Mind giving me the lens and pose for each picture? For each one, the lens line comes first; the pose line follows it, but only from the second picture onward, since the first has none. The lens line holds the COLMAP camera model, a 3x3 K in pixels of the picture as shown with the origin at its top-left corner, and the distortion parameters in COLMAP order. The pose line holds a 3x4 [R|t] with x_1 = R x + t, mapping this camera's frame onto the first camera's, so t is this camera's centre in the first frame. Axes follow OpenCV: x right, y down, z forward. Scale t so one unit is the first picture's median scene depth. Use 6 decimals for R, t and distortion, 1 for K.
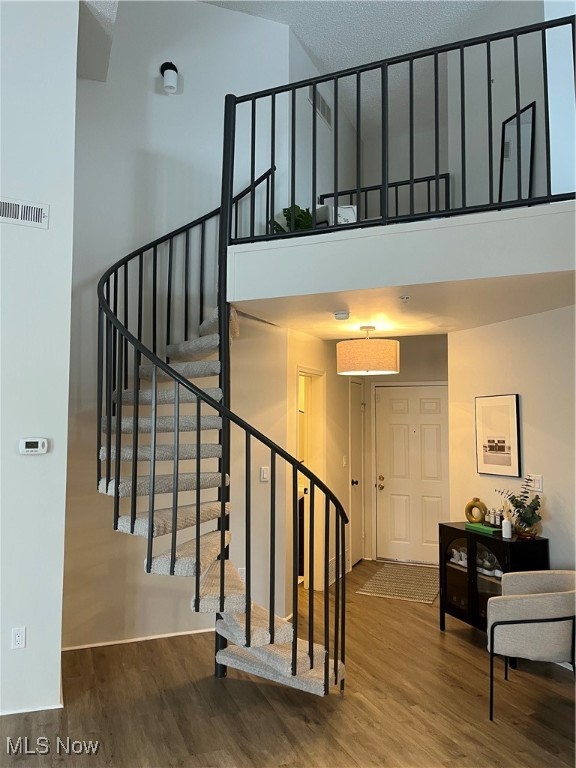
lens RADIAL K [[580.0, 0, 285.6], [0, 580.0, 385.3], [0, 0, 1]] dist [0.060105, -0.071627]
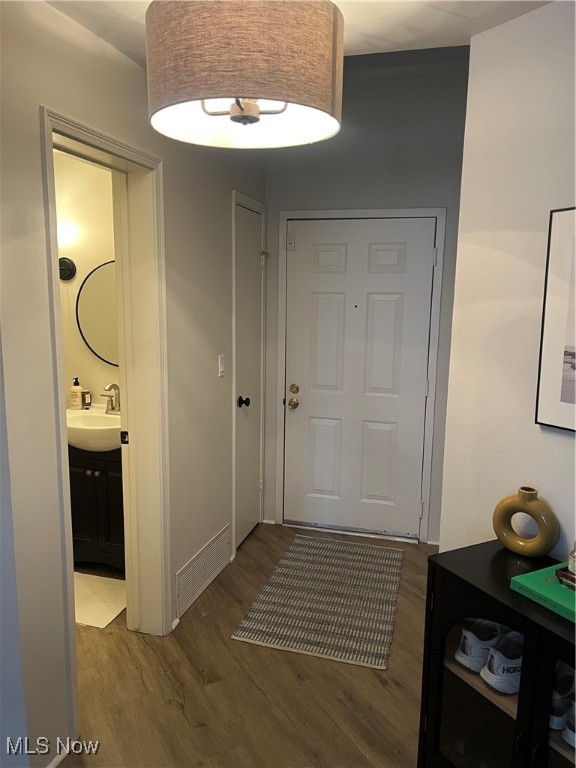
lens RADIAL K [[580.0, 0, 285.6], [0, 580.0, 385.3], [0, 0, 1]] dist [0.060105, -0.071627]
pose [[0.991793, -0.010319, 0.127433, 0.088410], [-0.018188, 0.975211, 0.220528, 0.034060], [-0.126550, -0.221036, 0.967020, 0.478269]]
